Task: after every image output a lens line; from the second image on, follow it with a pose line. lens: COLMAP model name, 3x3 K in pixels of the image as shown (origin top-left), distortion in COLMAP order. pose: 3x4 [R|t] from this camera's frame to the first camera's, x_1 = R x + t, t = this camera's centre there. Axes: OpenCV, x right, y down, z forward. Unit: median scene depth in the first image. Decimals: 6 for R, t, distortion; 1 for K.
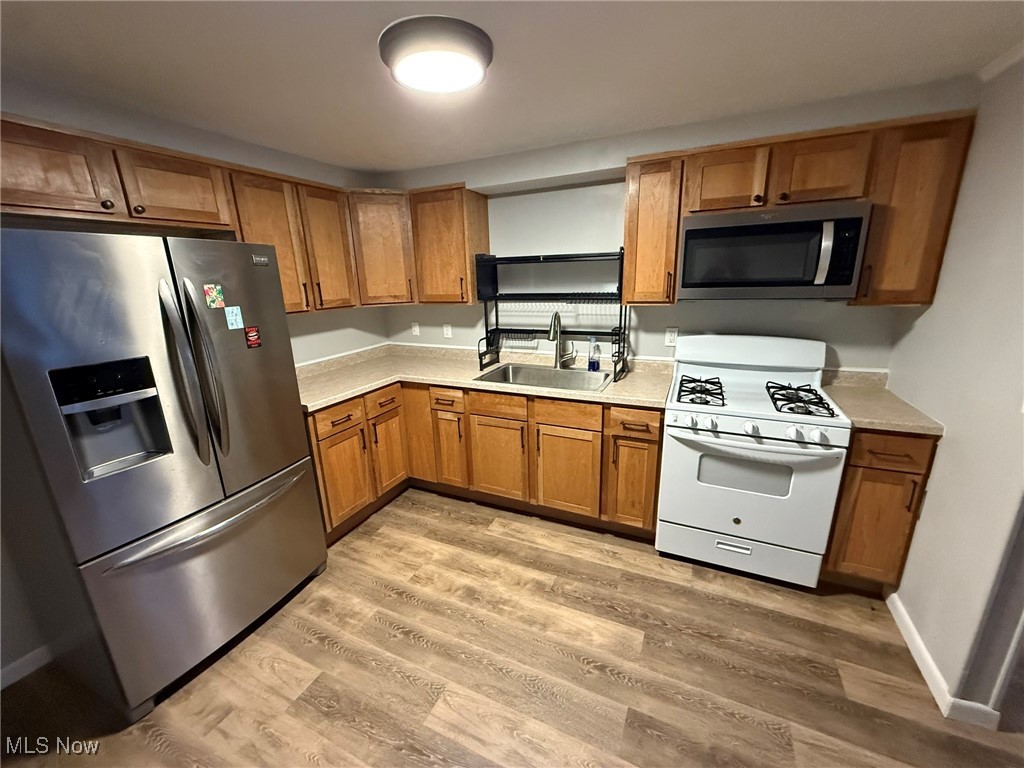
lens RADIAL K [[404.7, 0, 513.0], [0, 404.7, 383.8], [0, 0, 1]] dist [-0.002272, -0.000111]
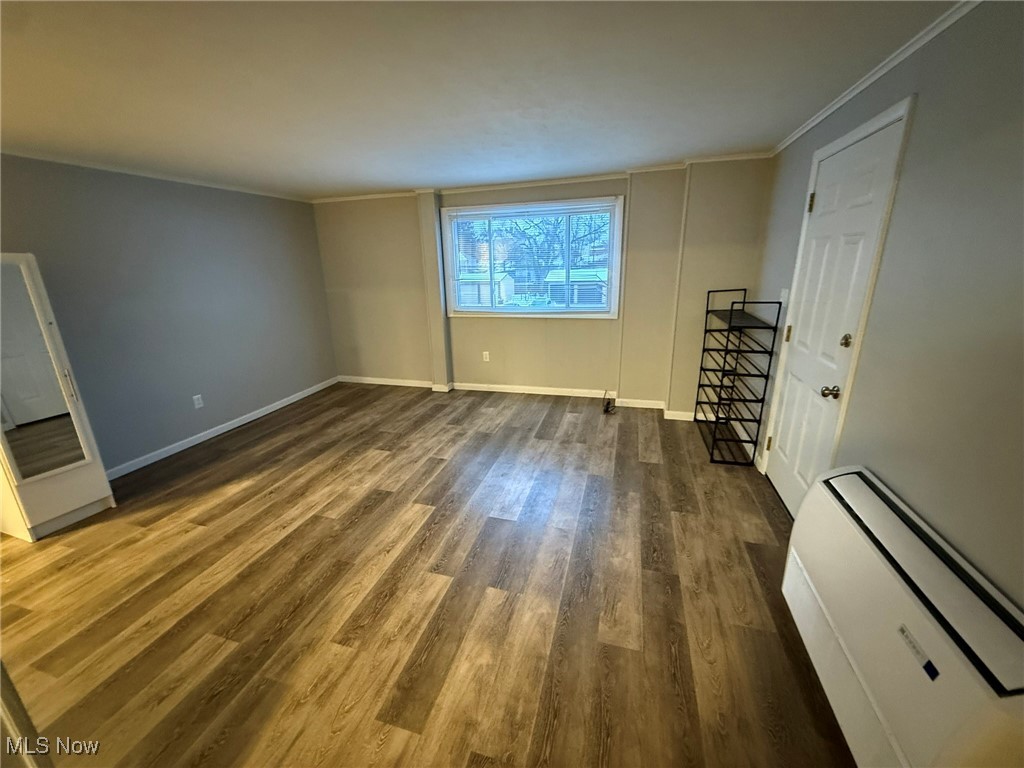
lens RADIAL K [[404.7, 0, 514.0], [0, 404.7, 381.8], [0, 0, 1]] dist [-0.002272, -0.000111]
pose [[-0.160849, -0.243118, 0.956567, -0.500347], [0.286575, 0.915929, 0.280978, -0.180476], [-0.944459, 0.319323, -0.077655, 0.755516]]
